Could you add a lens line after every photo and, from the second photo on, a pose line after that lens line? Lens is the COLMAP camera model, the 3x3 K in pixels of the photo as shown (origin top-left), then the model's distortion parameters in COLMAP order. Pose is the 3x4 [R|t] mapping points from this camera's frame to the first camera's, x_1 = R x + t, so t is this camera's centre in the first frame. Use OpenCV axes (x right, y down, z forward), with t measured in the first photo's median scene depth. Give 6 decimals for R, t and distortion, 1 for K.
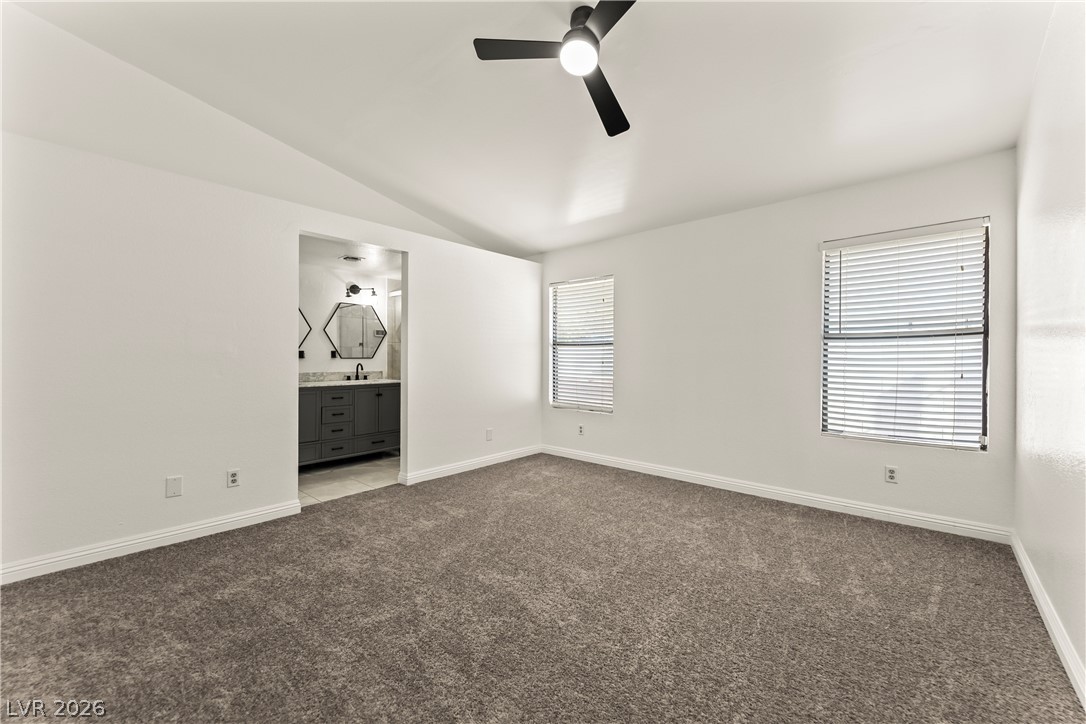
lens RADIAL K [[430.1, 0, 545.7], [0, 430.1, 357.4], [0, 0, 1]] dist [0.027173, -0.015748]
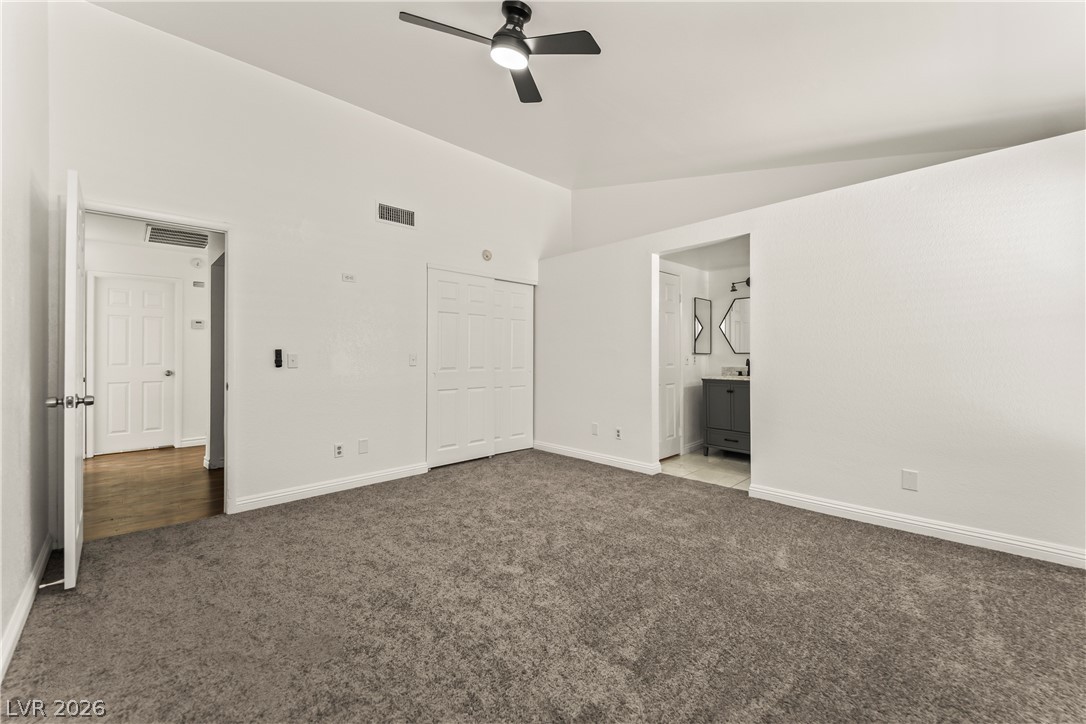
lens RADIAL K [[430.1, 0, 545.7], [0, 430.1, 357.4], [0, 0, 1]] dist [0.027173, -0.015748]
pose [[-0.070765, 0.006238, -0.997474, 0.653339], [0.006306, 0.999963, 0.005806, 0.001943], [0.997473, -0.005879, -0.070802, 0.702537]]
